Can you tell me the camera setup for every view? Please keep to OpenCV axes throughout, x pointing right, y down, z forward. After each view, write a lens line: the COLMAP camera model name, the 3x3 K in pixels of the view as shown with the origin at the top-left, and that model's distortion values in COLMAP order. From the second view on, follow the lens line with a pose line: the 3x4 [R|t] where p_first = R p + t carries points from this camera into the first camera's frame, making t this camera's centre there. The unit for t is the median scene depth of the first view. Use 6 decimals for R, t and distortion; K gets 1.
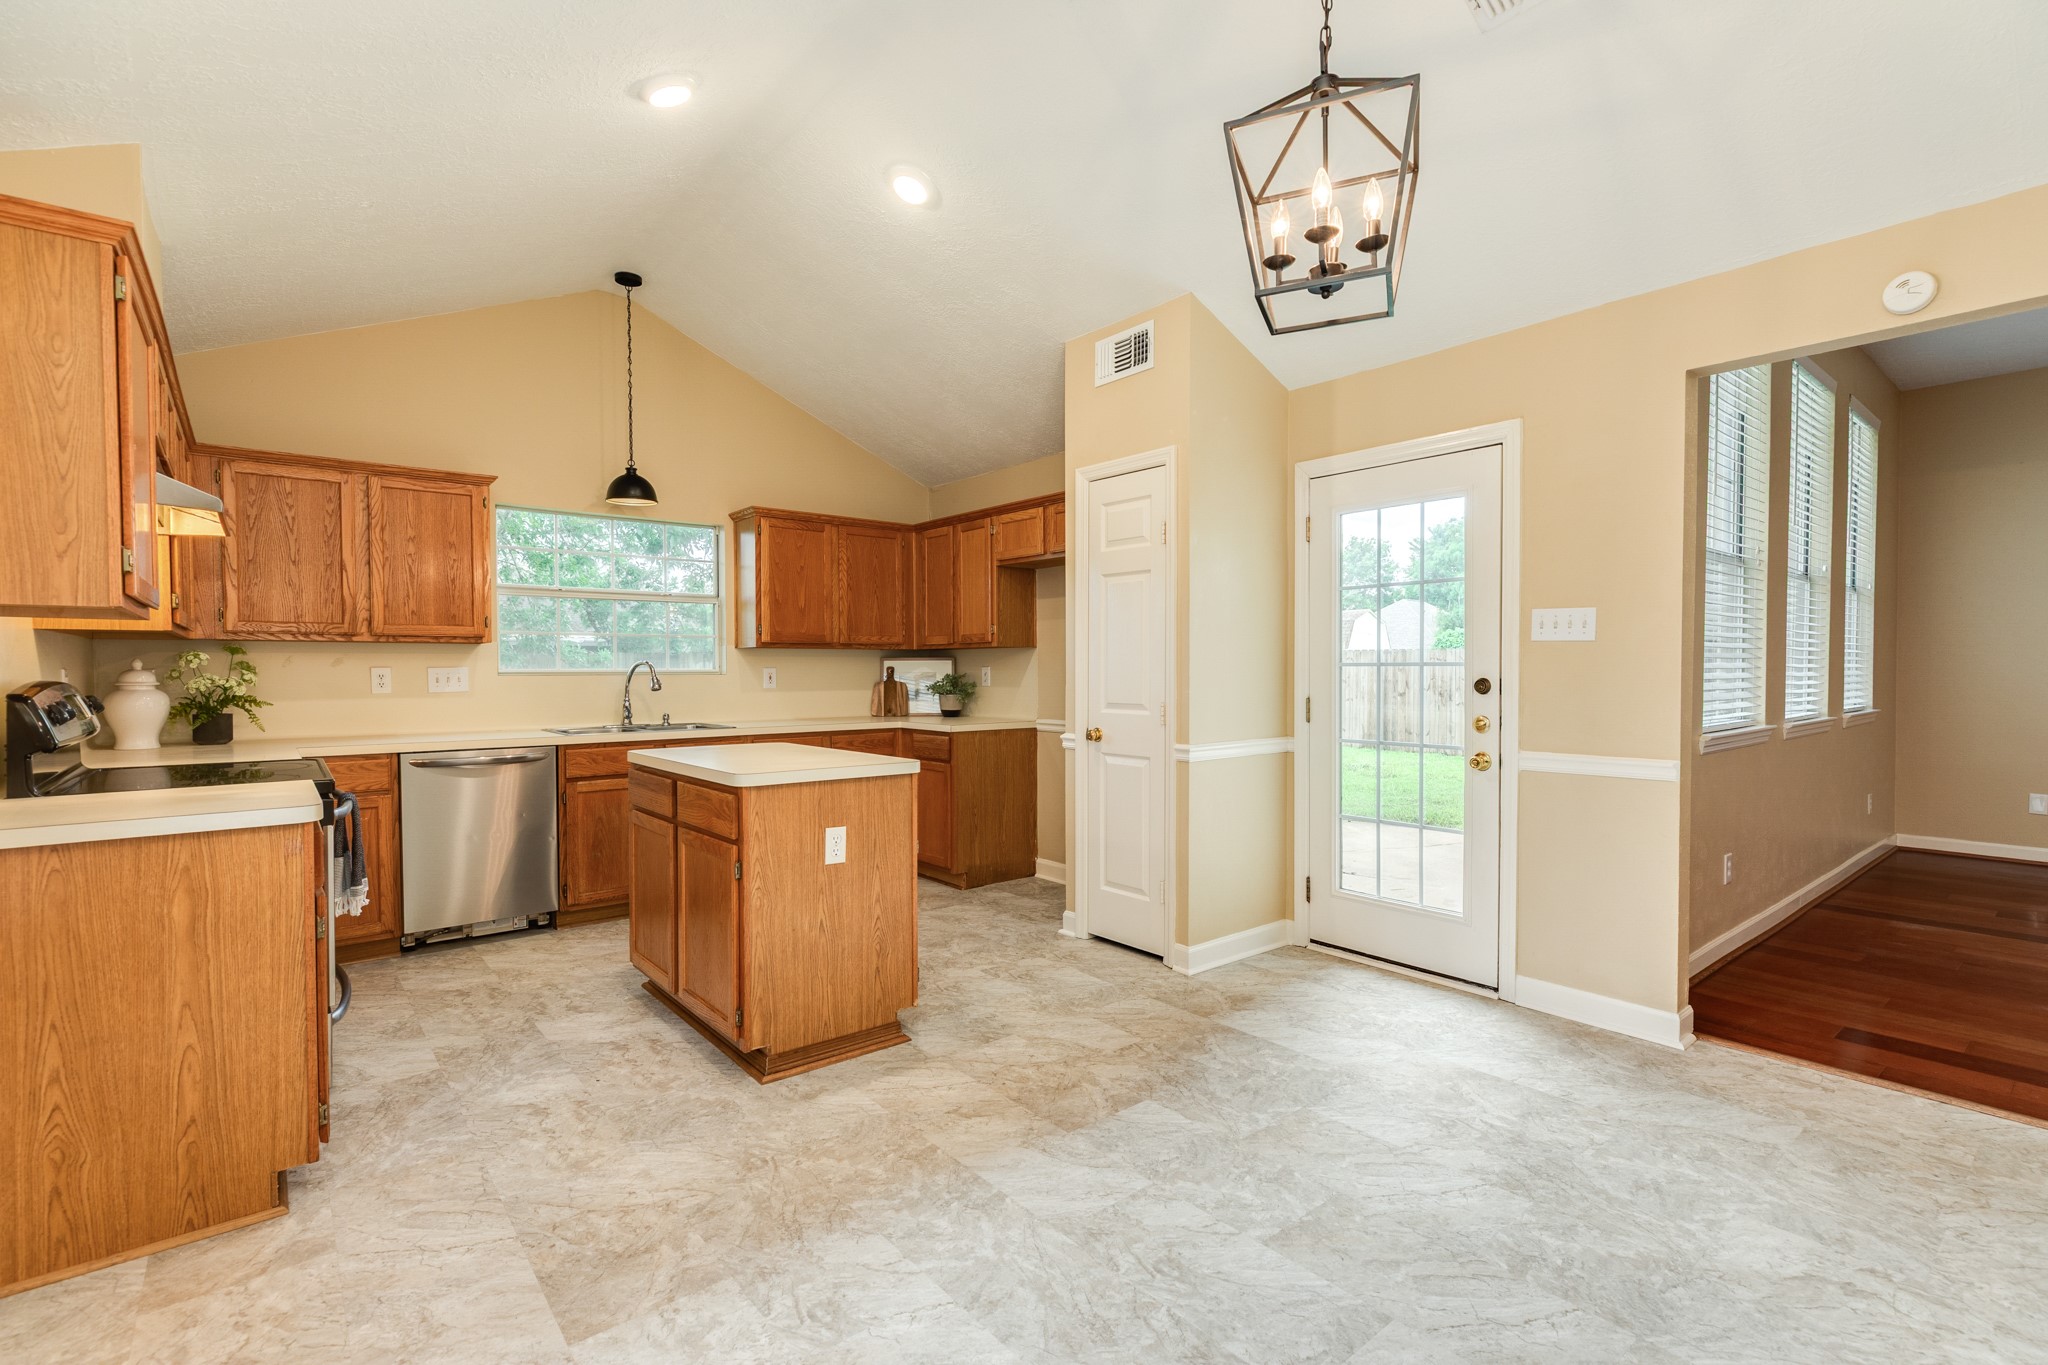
lens RADIAL K [[931.9, 0, 1024.4], [0, 931.9, 689.2], [0, 0, 1]] dist [0.005546, -0.000011]
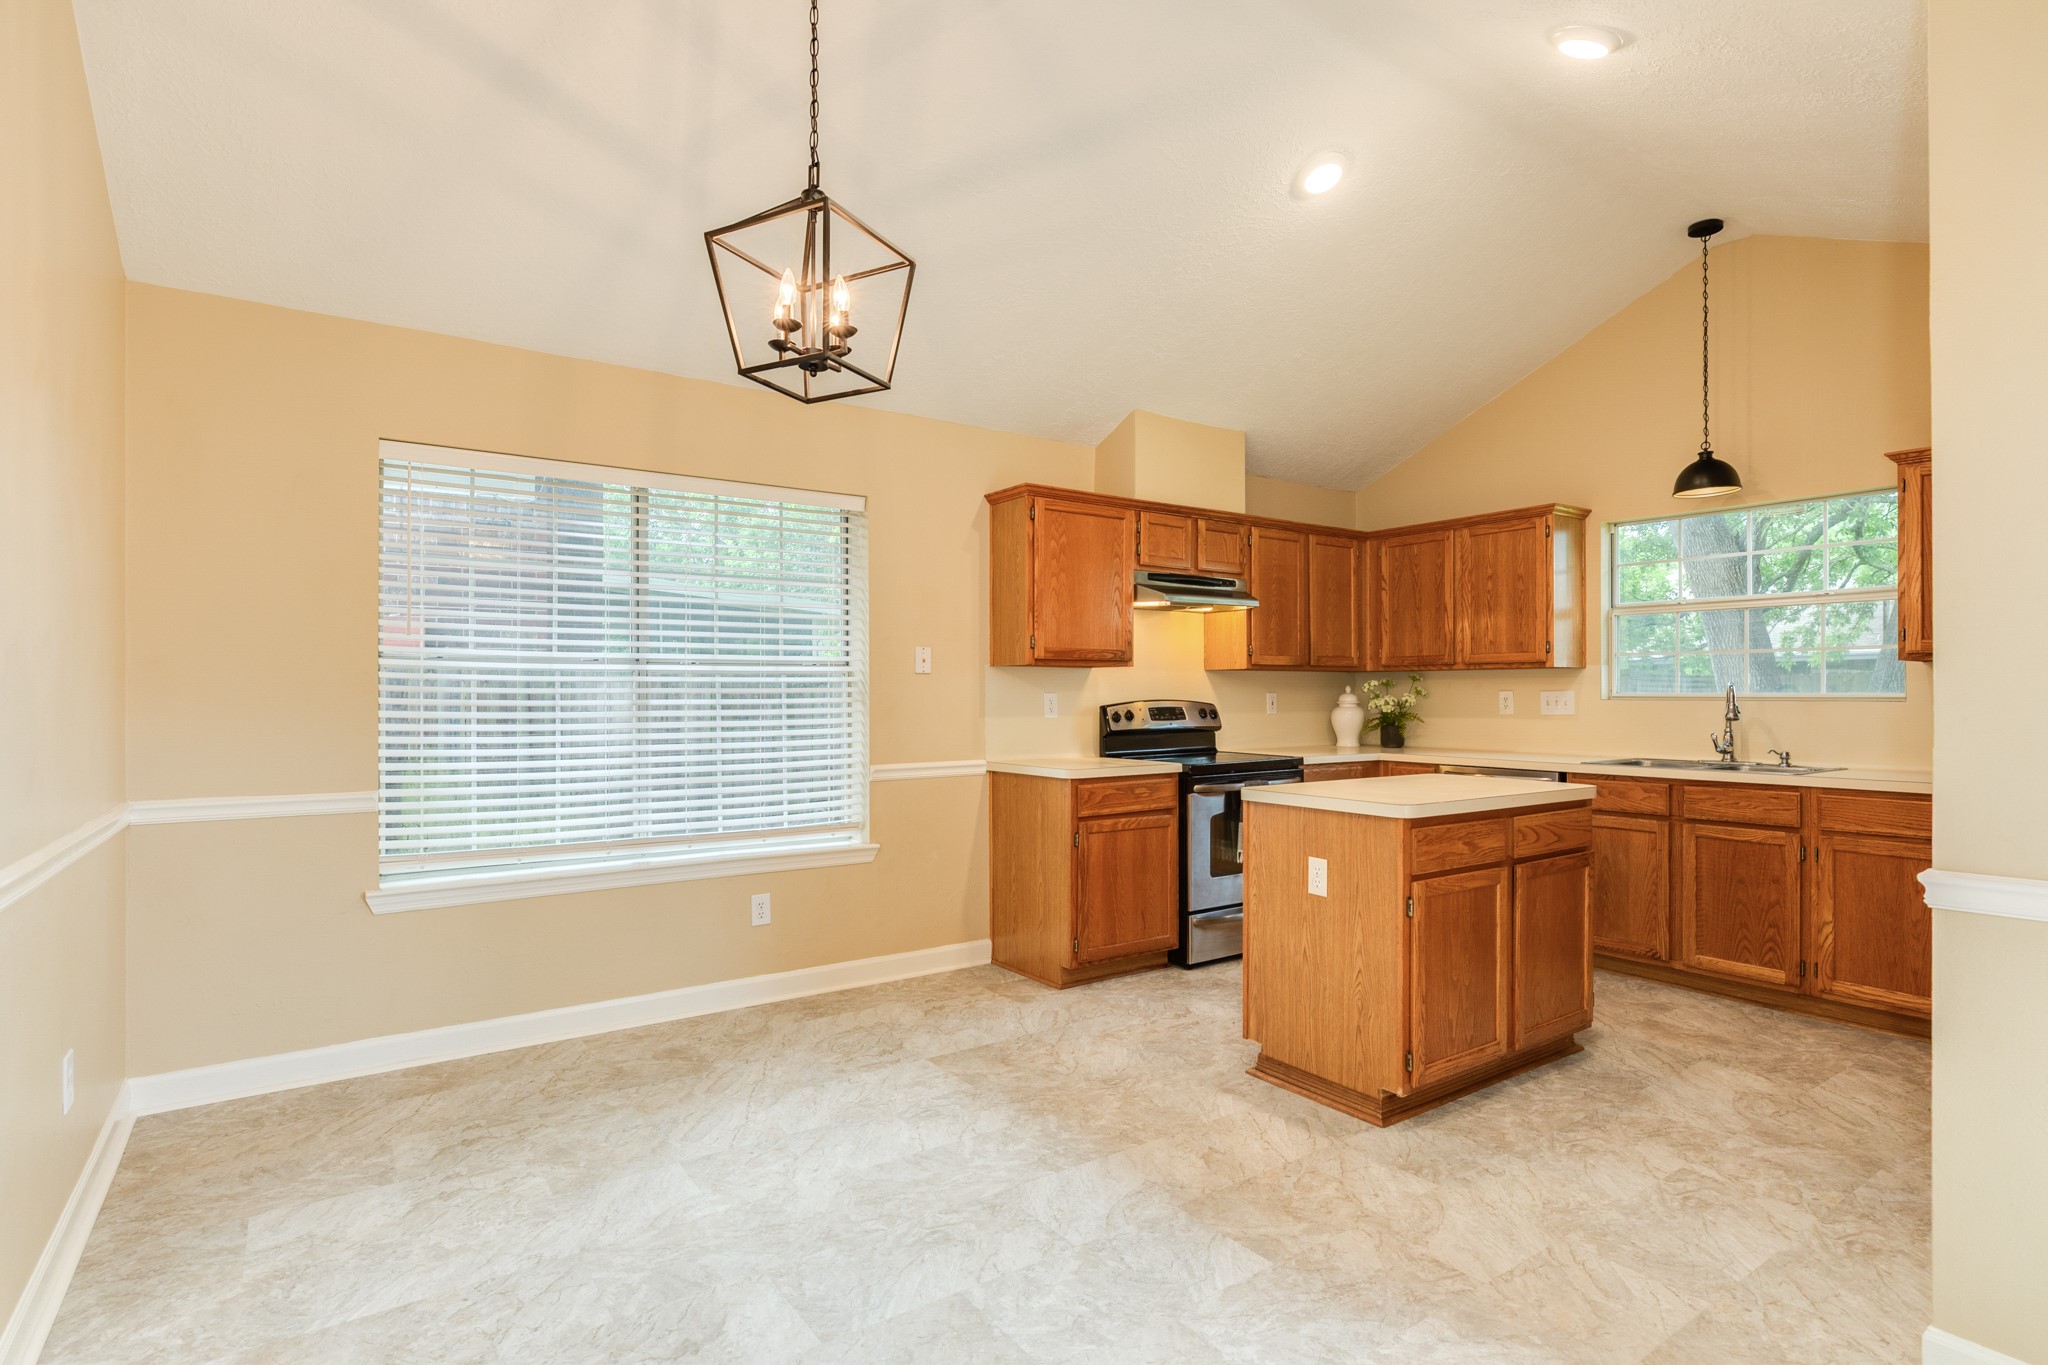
lens RADIAL K [[1030.7, 0, 1023.2], [0, 1030.7, 688.7], [0, 0, 1]] dist [-0.001402, -0.000326]
pose [[-0.074754, -0.000441, -0.997202, 0.889085], [-0.020576, 0.999788, 0.001101, -0.023403], [0.996990, 0.020600, -0.074747, 0.766498]]
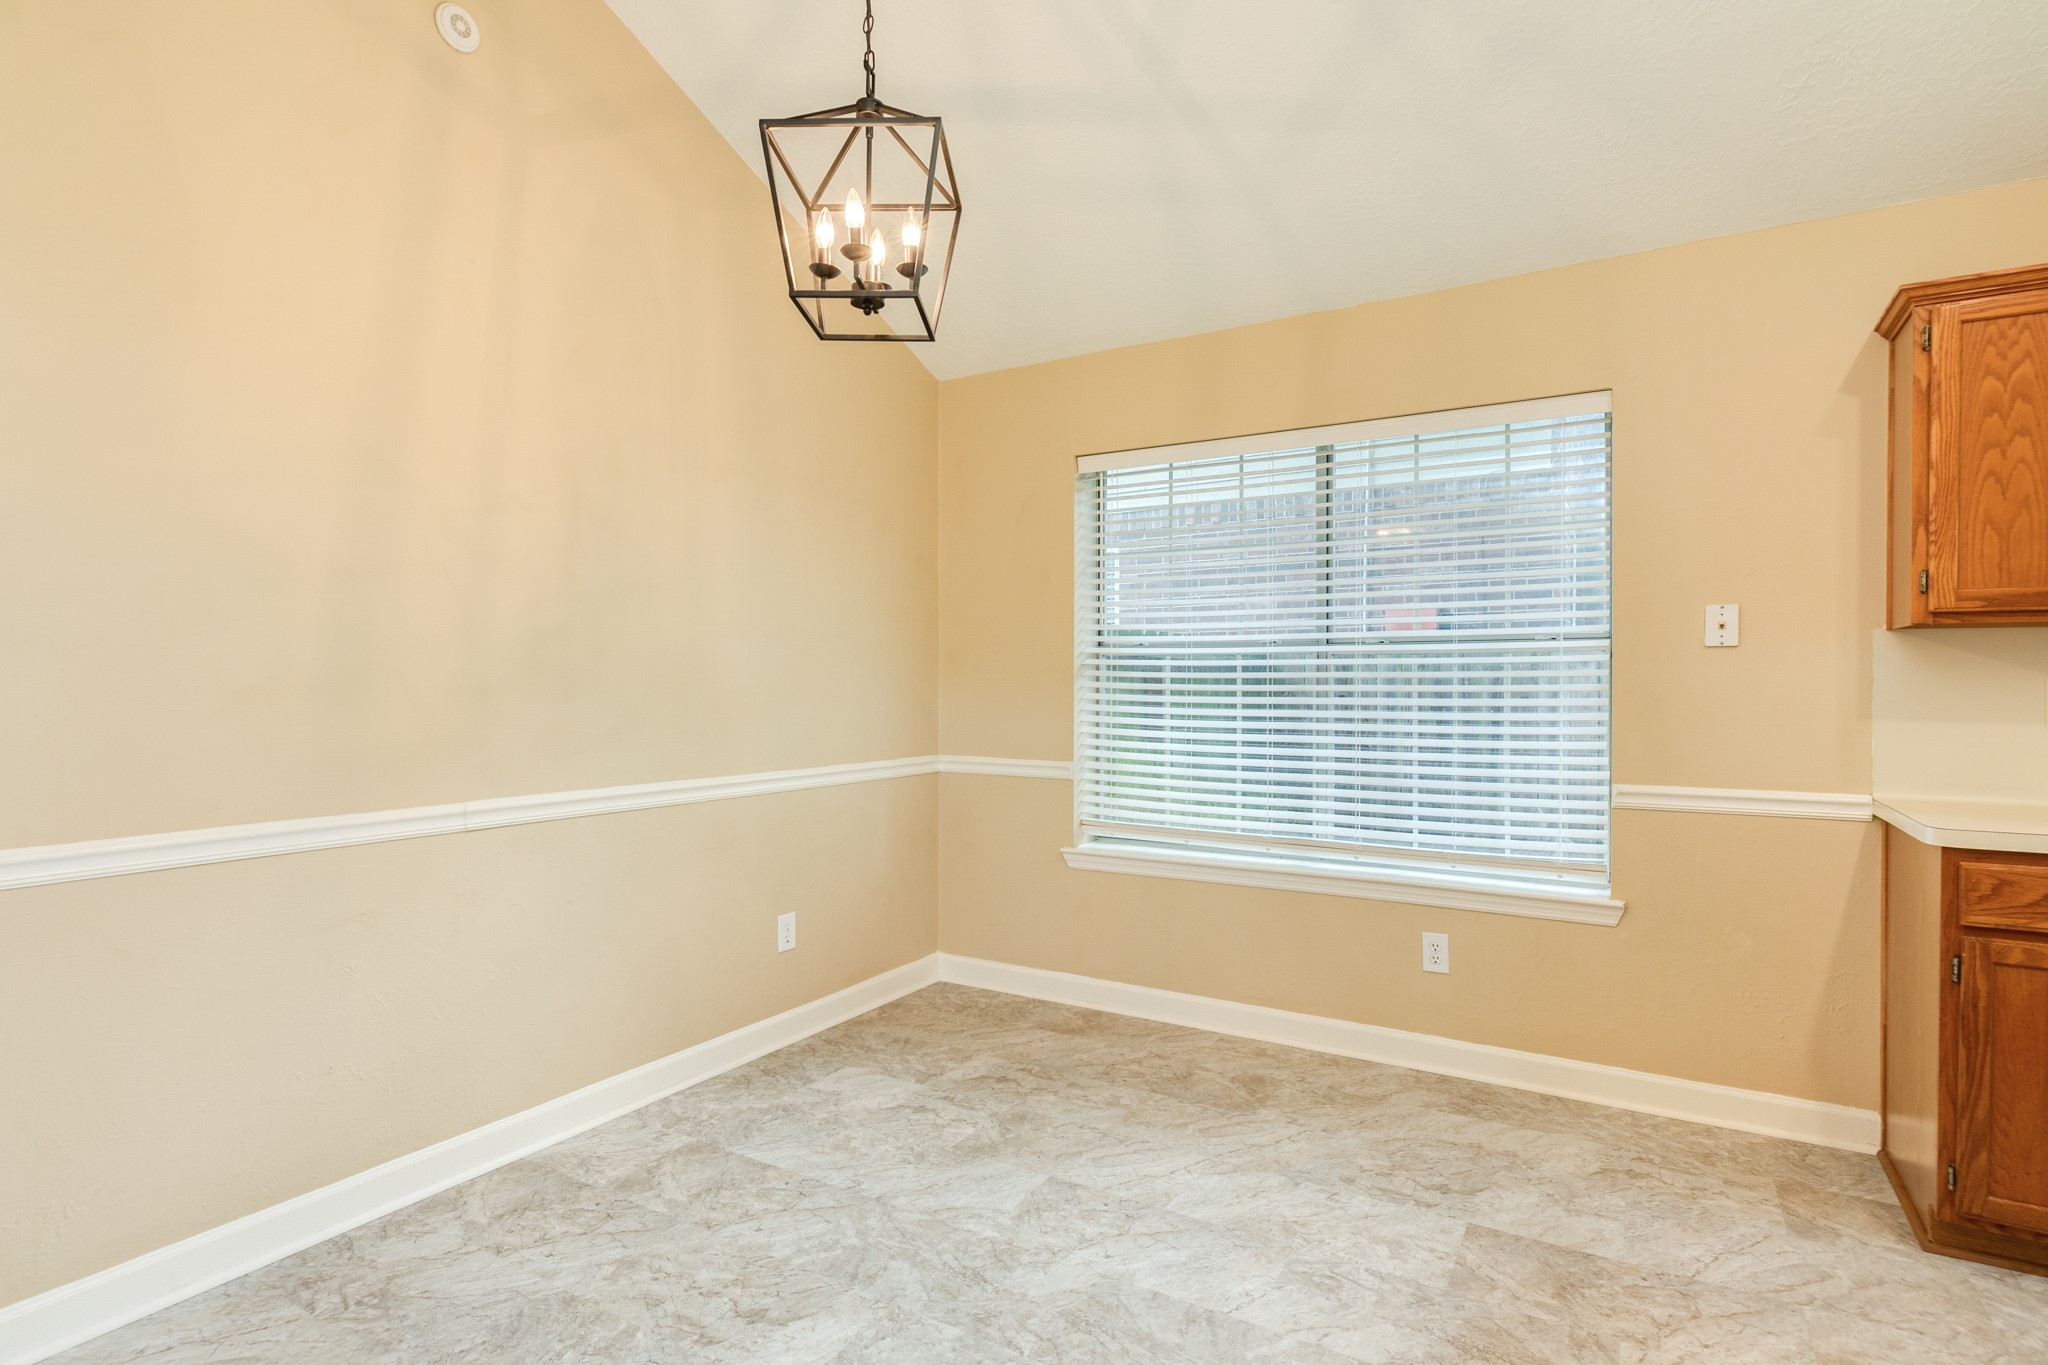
lens RADIAL K [[1030.7, 0, 1023.2], [0, 1030.7, 688.7], [0, 0, 1]] dist [-0.001402, -0.000326]
pose [[-0.942311, 0.004659, -0.334707, 0.303932], [-0.005545, 0.999549, 0.029526, -0.026899], [0.334694, 0.029678, -0.941859, 1.193935]]
